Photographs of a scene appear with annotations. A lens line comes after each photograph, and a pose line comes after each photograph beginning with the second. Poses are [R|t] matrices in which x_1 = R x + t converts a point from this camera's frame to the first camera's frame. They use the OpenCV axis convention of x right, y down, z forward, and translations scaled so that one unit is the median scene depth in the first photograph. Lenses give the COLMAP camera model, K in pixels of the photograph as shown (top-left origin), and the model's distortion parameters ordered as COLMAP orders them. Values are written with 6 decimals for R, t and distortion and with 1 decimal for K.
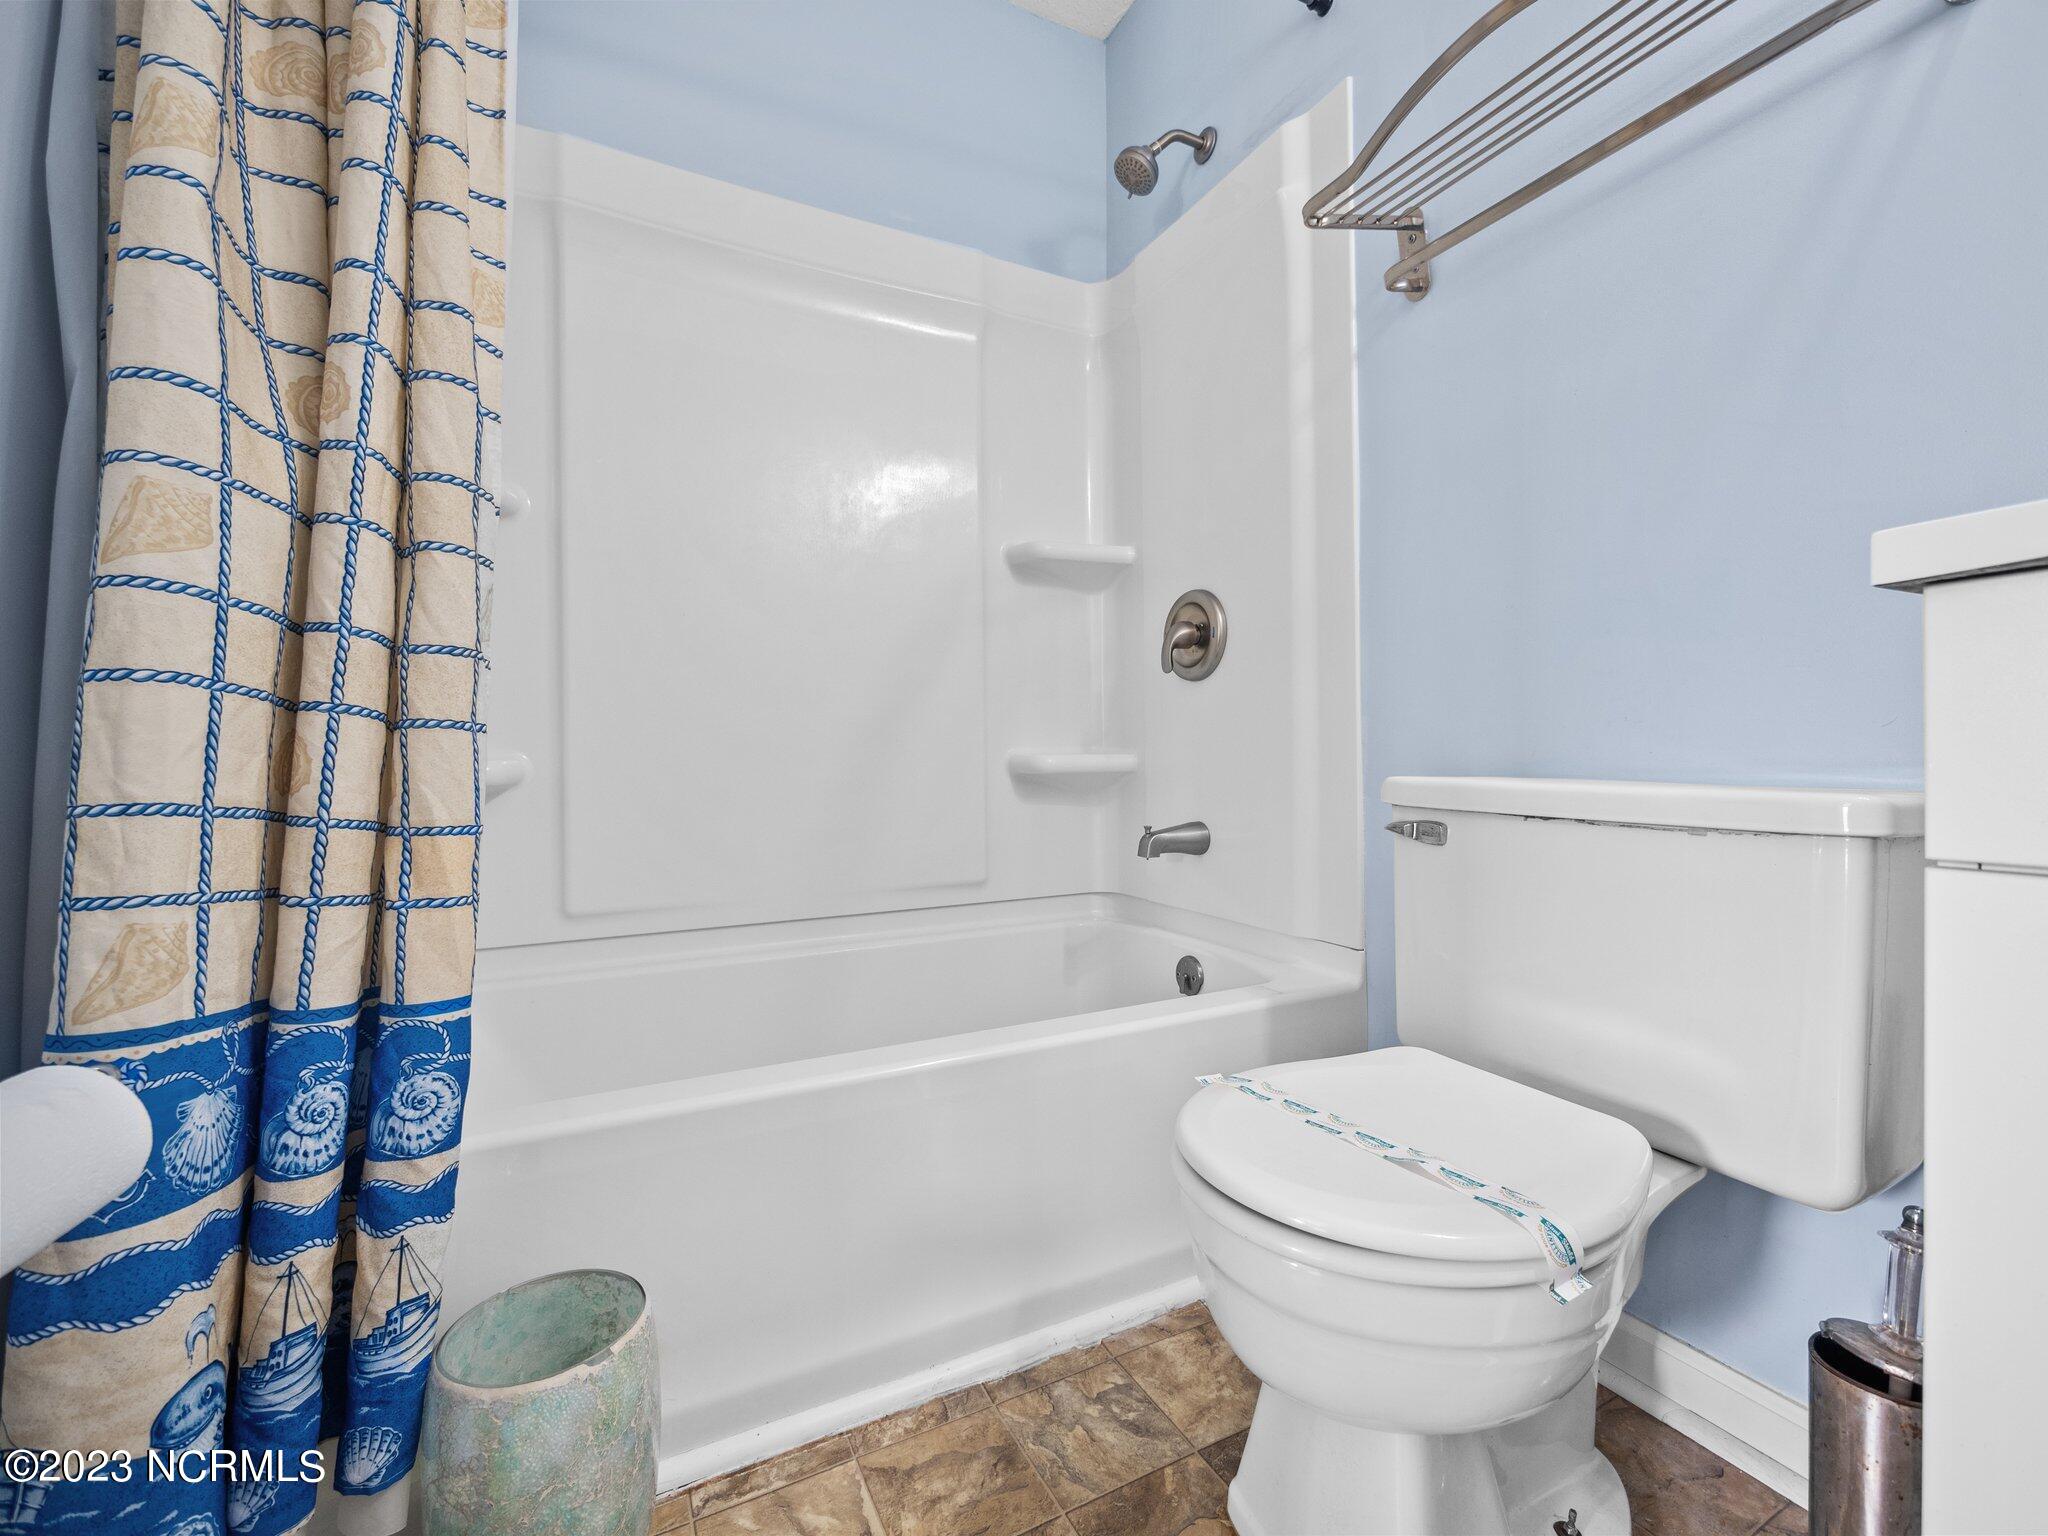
lens RADIAL K [[863.6, 0, 1024.9], [0, 863.6, 762.4], [0, 0, 1]] dist [-0.003966, -0.000015]
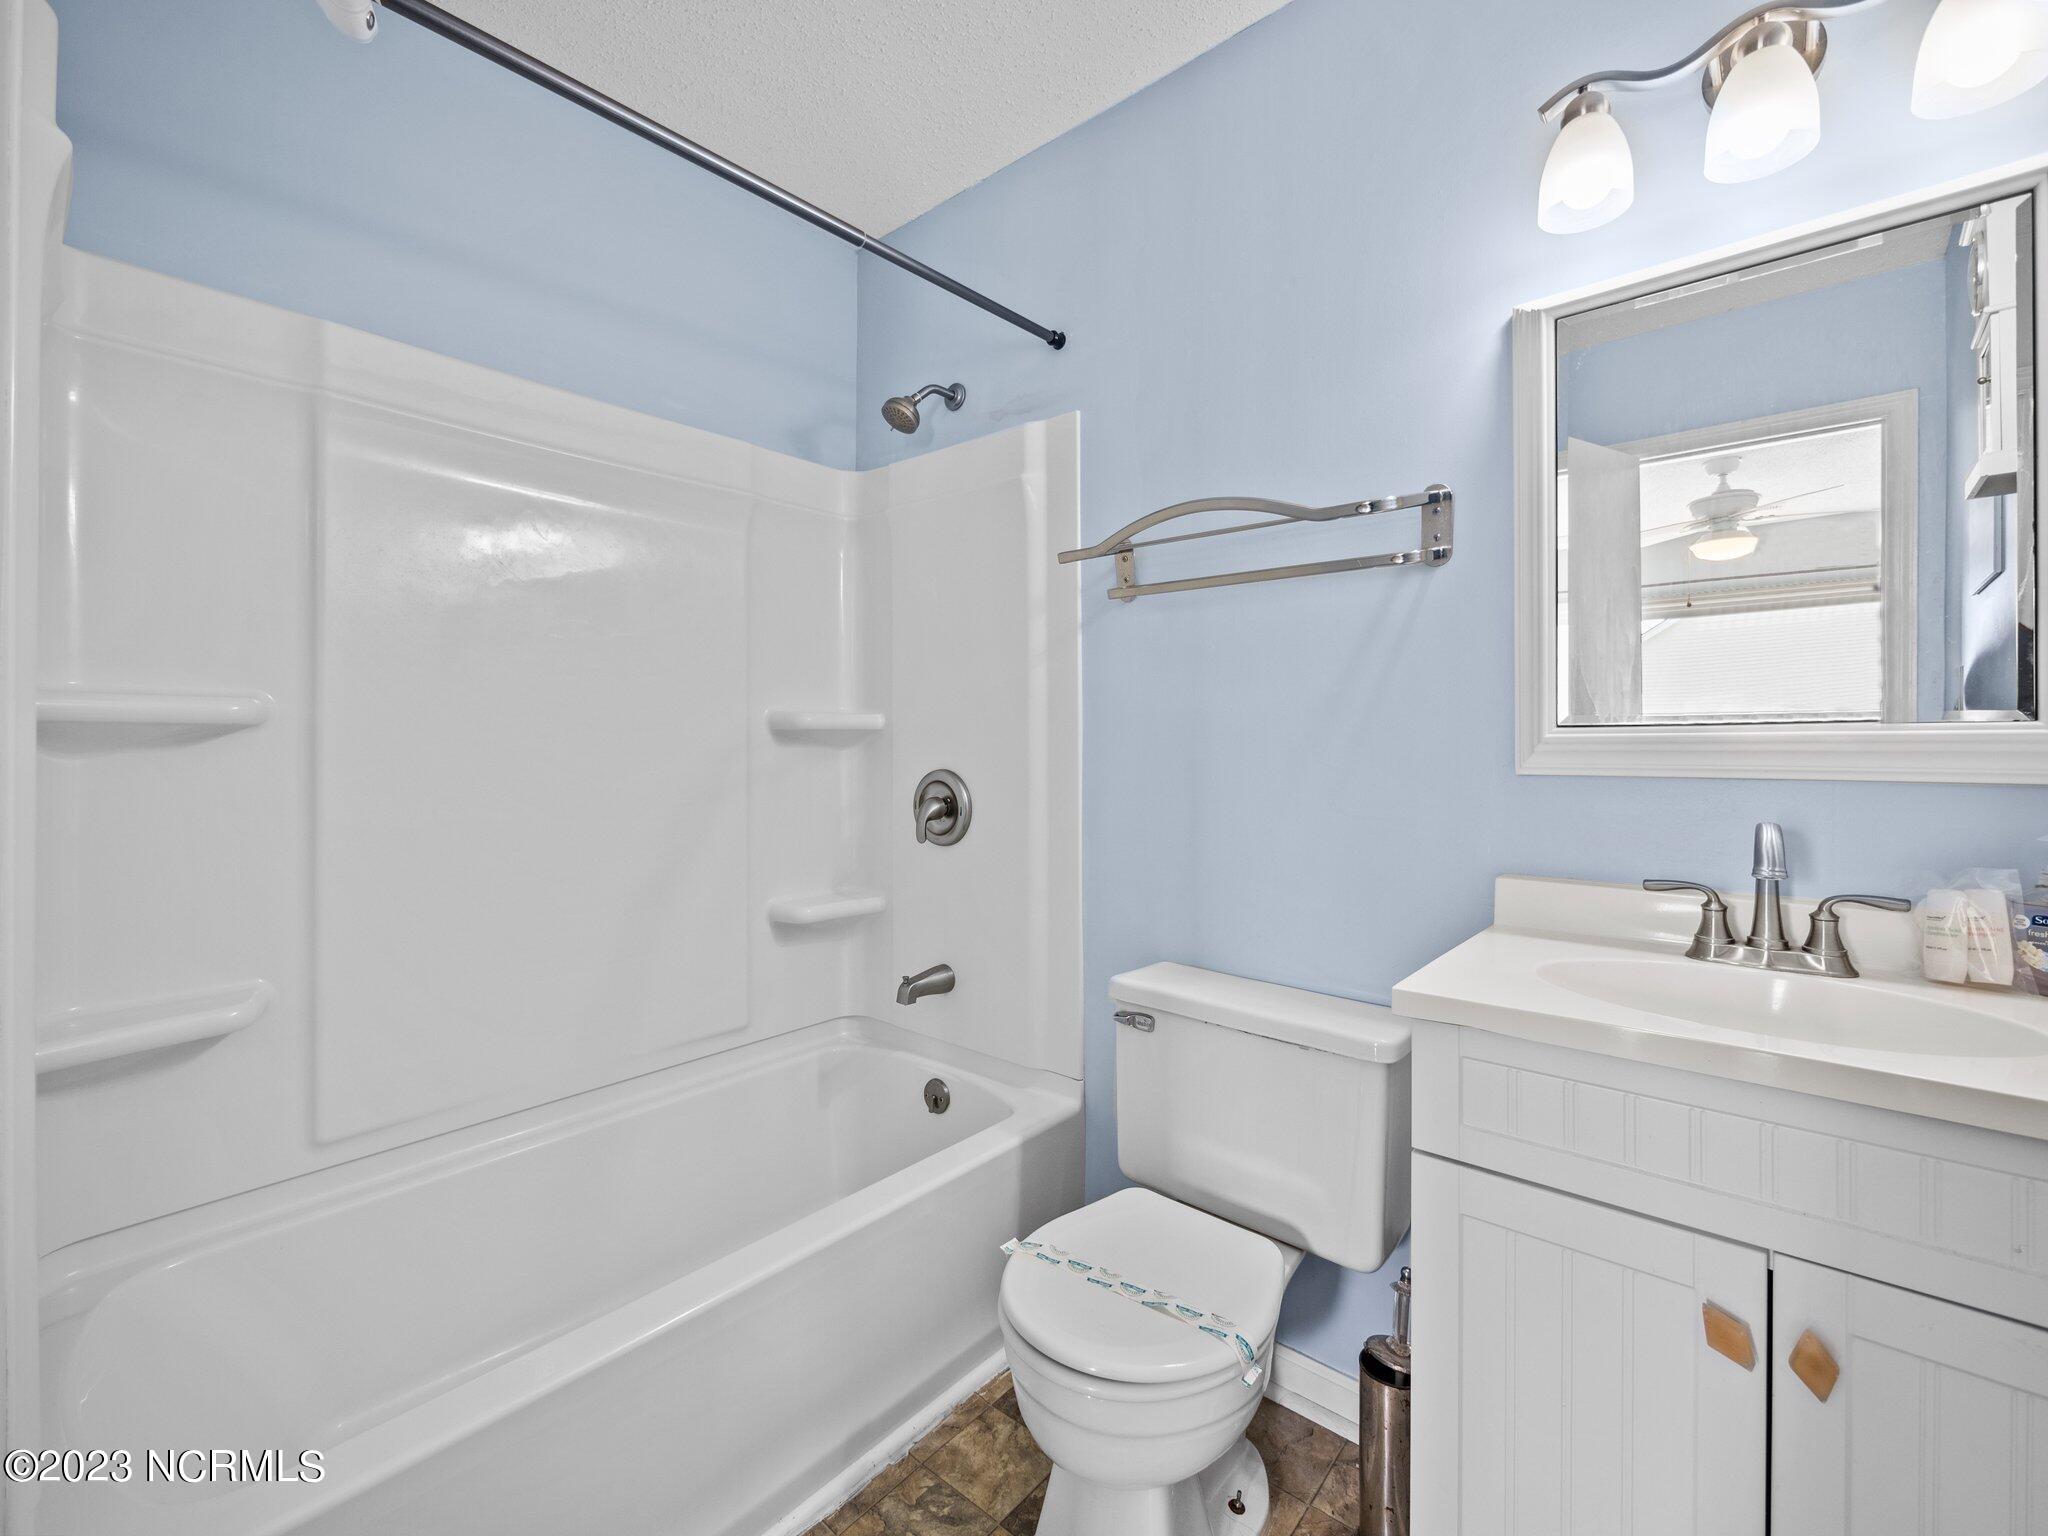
lens RADIAL K [[863.6, 0, 1024.9], [0, 863.6, 762.4], [0, 0, 1]] dist [-0.003966, -0.000015]
pose [[0.924466, 0.008098, 0.381178, -0.252760], [-0.006131, 0.999961, -0.006375, -0.338322], [-0.381215, 0.003557, 0.924480, -0.232731]]
